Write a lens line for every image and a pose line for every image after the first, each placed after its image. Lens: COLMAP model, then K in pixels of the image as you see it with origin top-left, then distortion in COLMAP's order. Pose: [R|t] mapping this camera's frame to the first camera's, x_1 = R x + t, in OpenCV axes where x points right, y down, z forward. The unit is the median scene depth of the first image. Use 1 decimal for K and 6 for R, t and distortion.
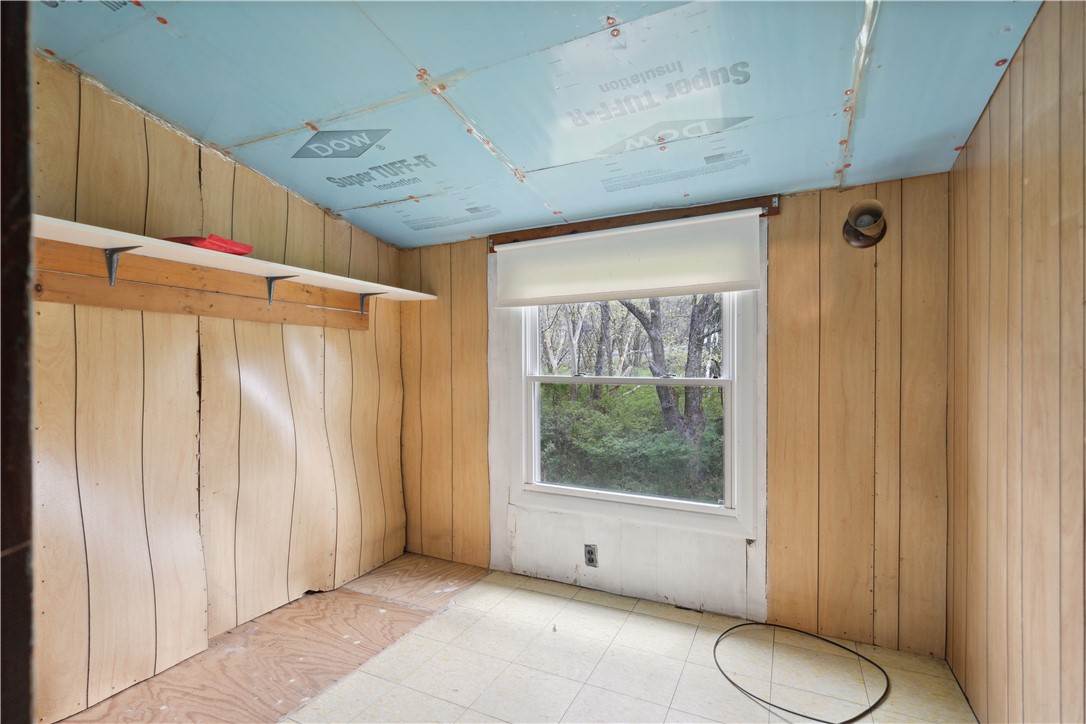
lens RADIAL K [[515.3, 0, 543.5], [0, 515.3, 362.8], [0, 0, 1]] dist [0.002898, -0.001006]
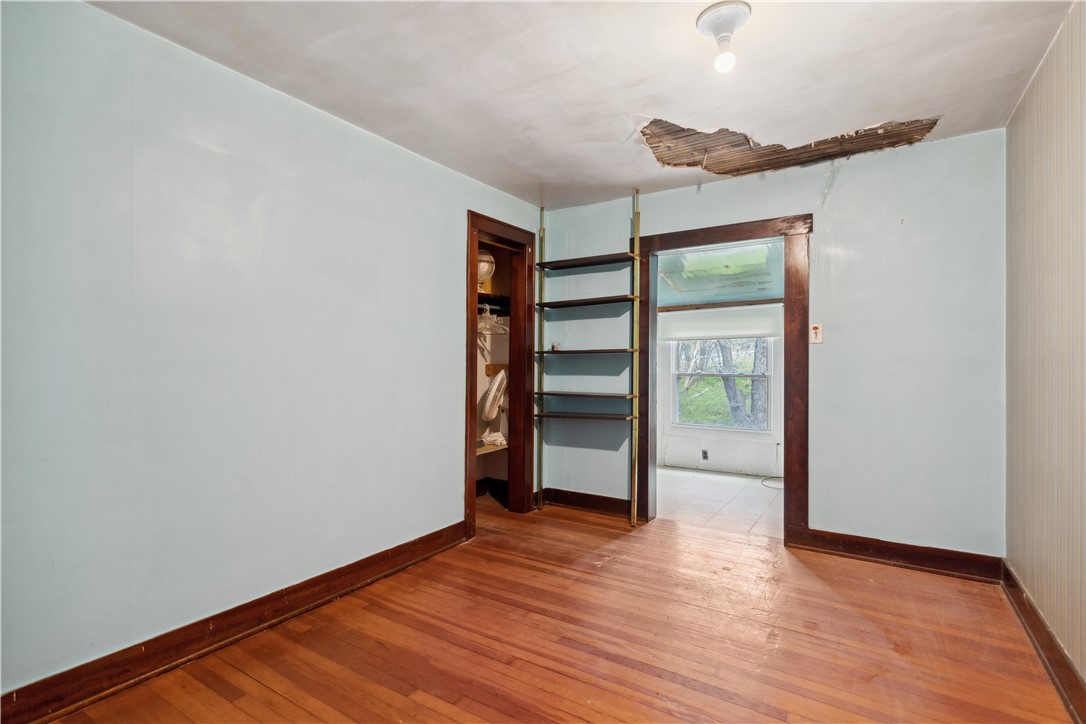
lens RADIAL K [[515.3, 0, 540.7], [0, 515.3, 361.4], [0, 0, 1]] dist [0.002898, -0.001006]
pose [[0.992663, 0.005631, -0.120779, -0.051145], [-0.006821, 0.999932, -0.009437, -0.000026], [0.120718, 0.010192, 0.992635, -0.190845]]
